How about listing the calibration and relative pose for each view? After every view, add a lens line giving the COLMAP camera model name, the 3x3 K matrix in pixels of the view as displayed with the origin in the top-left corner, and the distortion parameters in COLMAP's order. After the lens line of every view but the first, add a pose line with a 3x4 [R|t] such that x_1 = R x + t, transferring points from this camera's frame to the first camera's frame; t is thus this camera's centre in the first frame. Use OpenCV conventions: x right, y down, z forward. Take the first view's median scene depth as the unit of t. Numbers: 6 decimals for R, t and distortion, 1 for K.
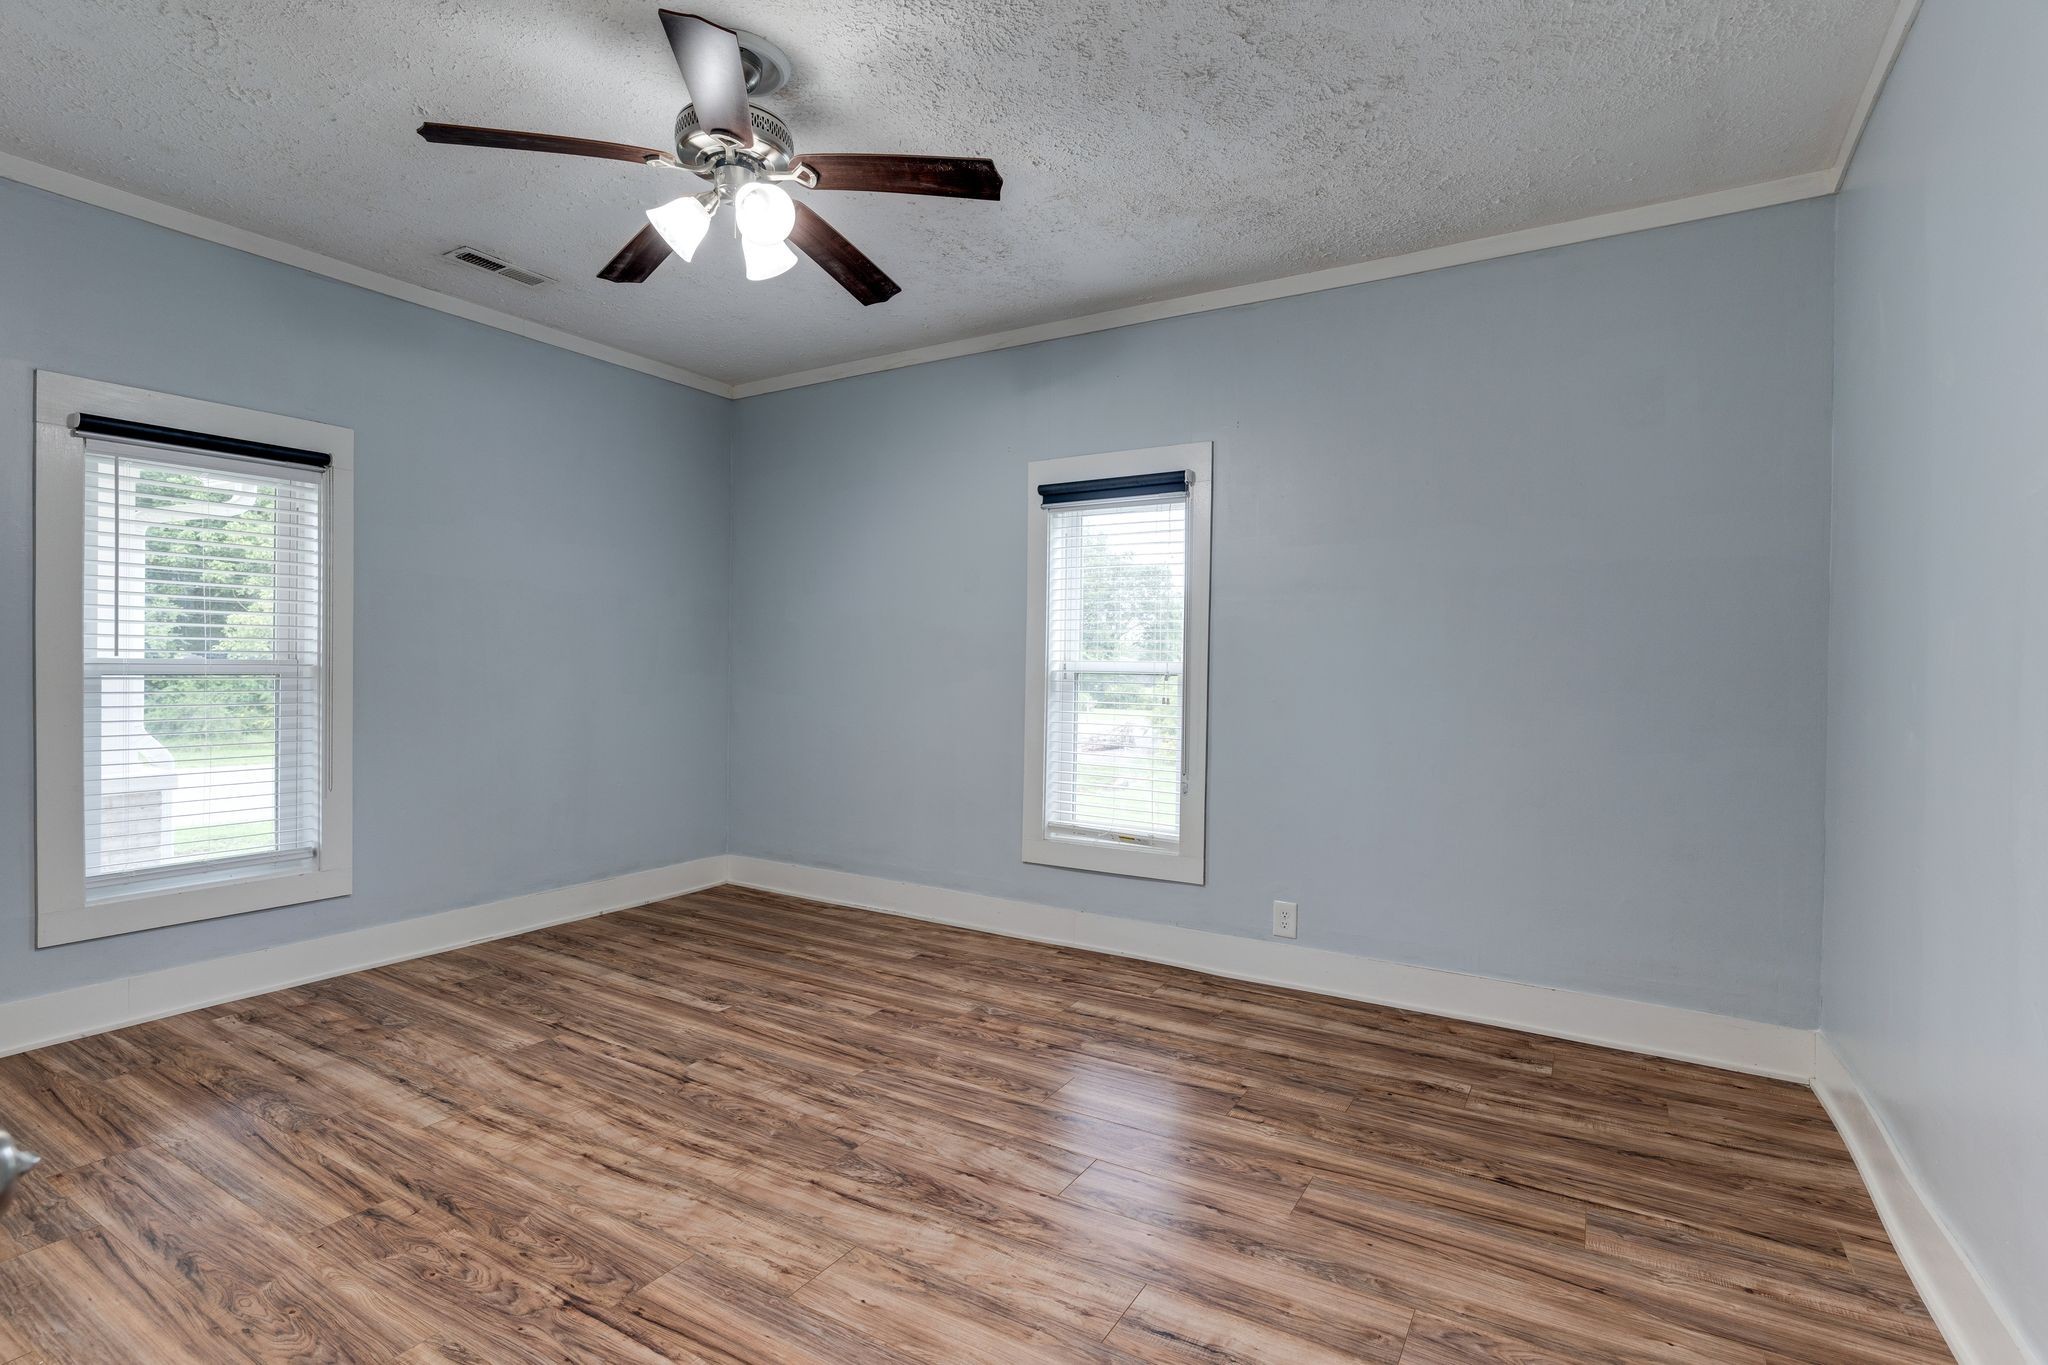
lens RADIAL K [[986.0, 0, 1030.7], [0, 986.0, 680.1], [0, 0, 1]] dist [0.010060, -0.002028]
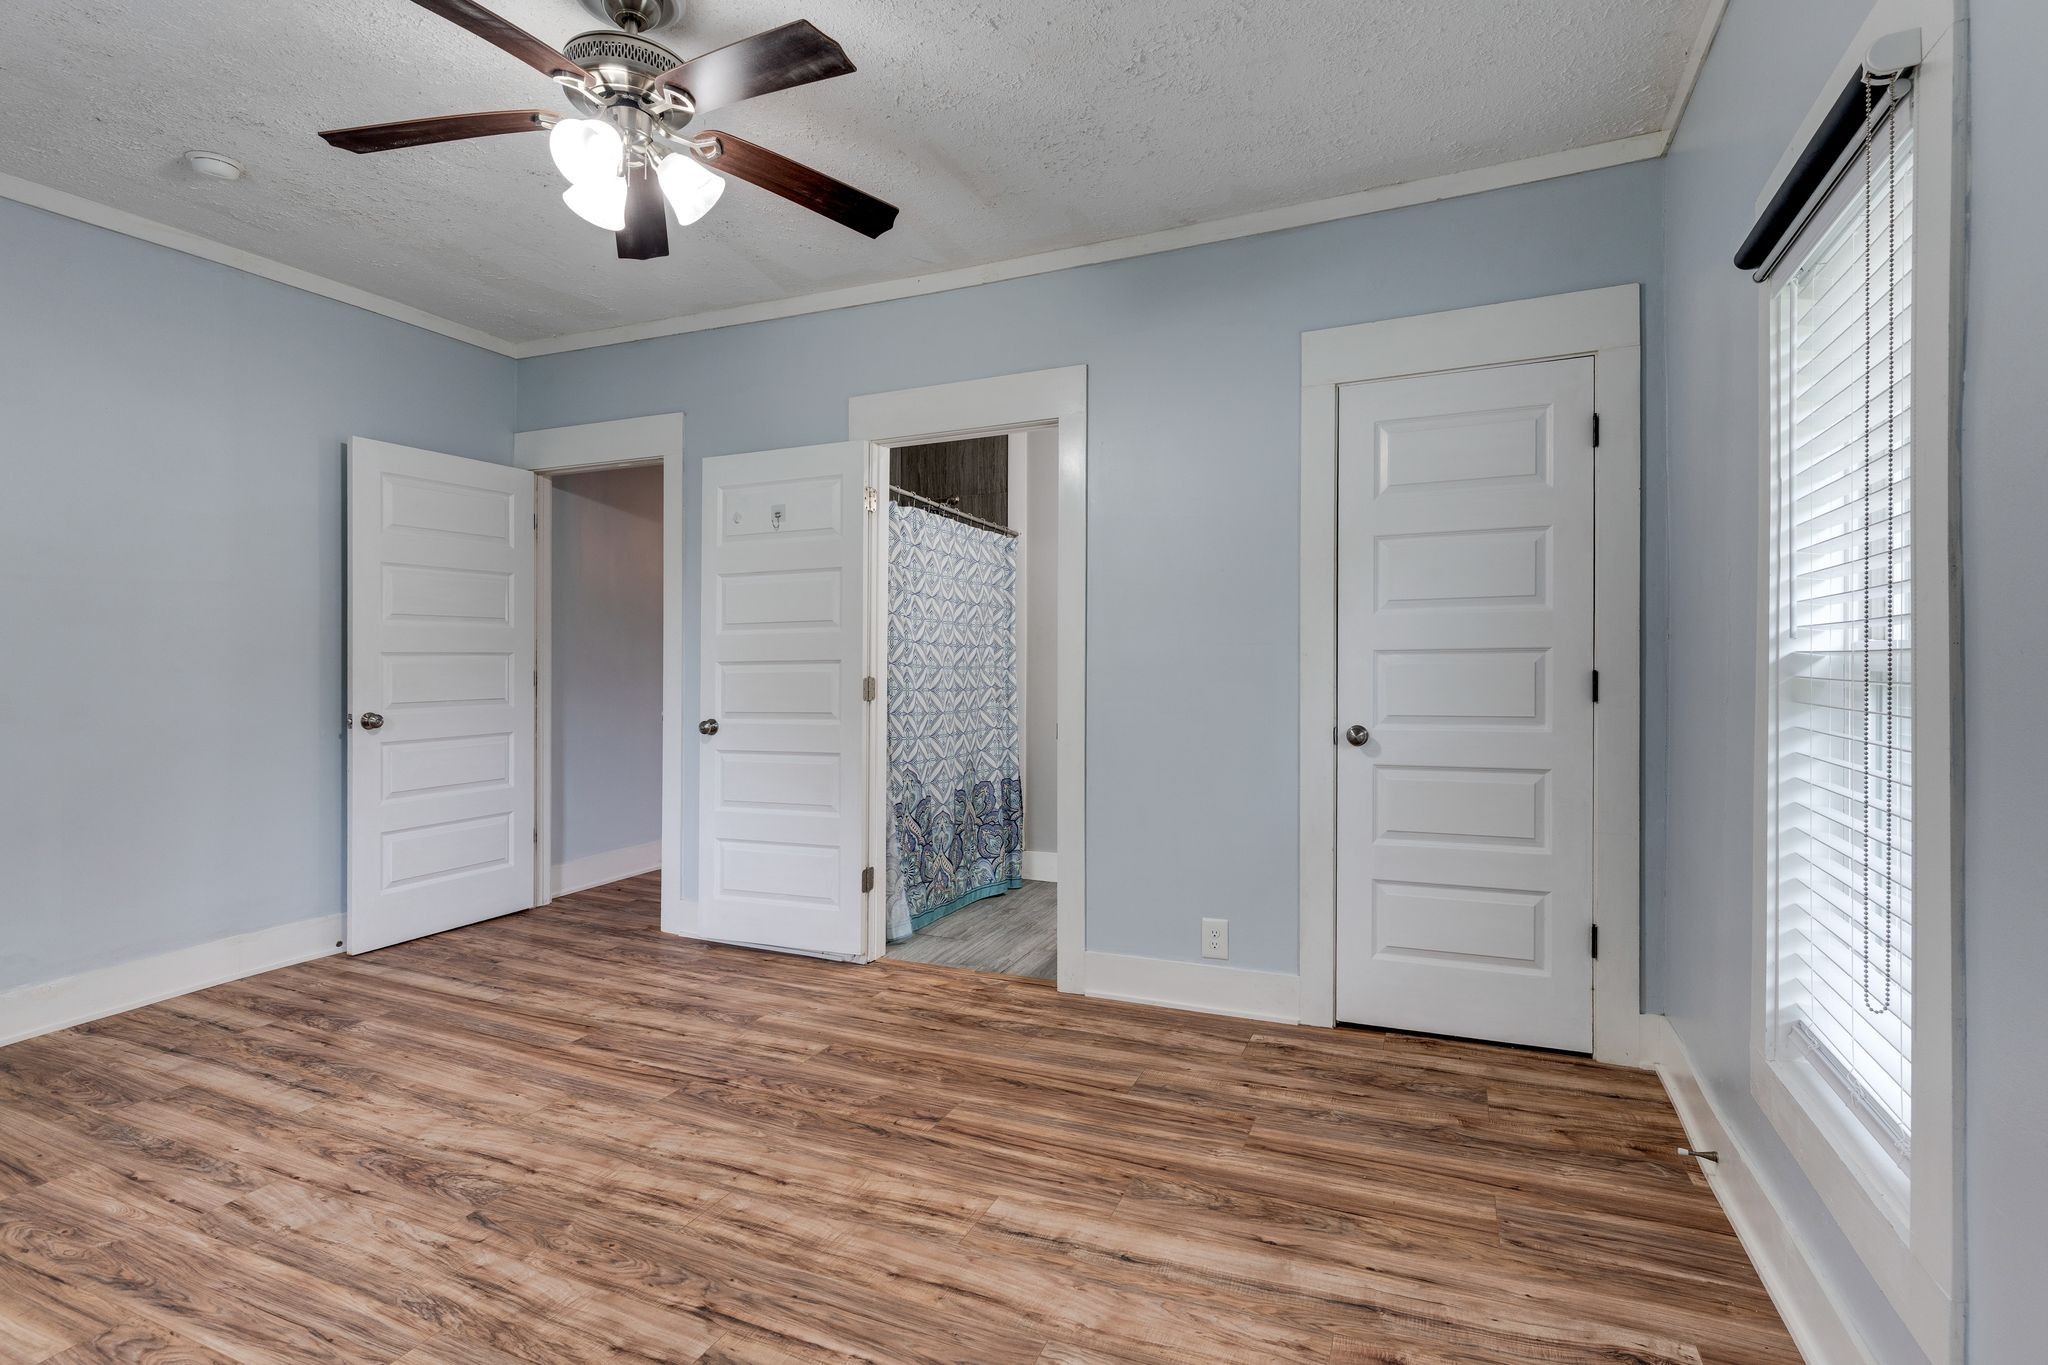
lens RADIAL K [[986.0, 0, 1032.1], [0, 986.0, 676.0], [0, 0, 1]] dist [0.010060, -0.002028]
pose [[-0.990702, 0.001003, -0.136043, -0.551708], [-0.001923, 0.999770, 0.021377, -0.019374], [0.136033, 0.021440, -0.990472, 1.932879]]
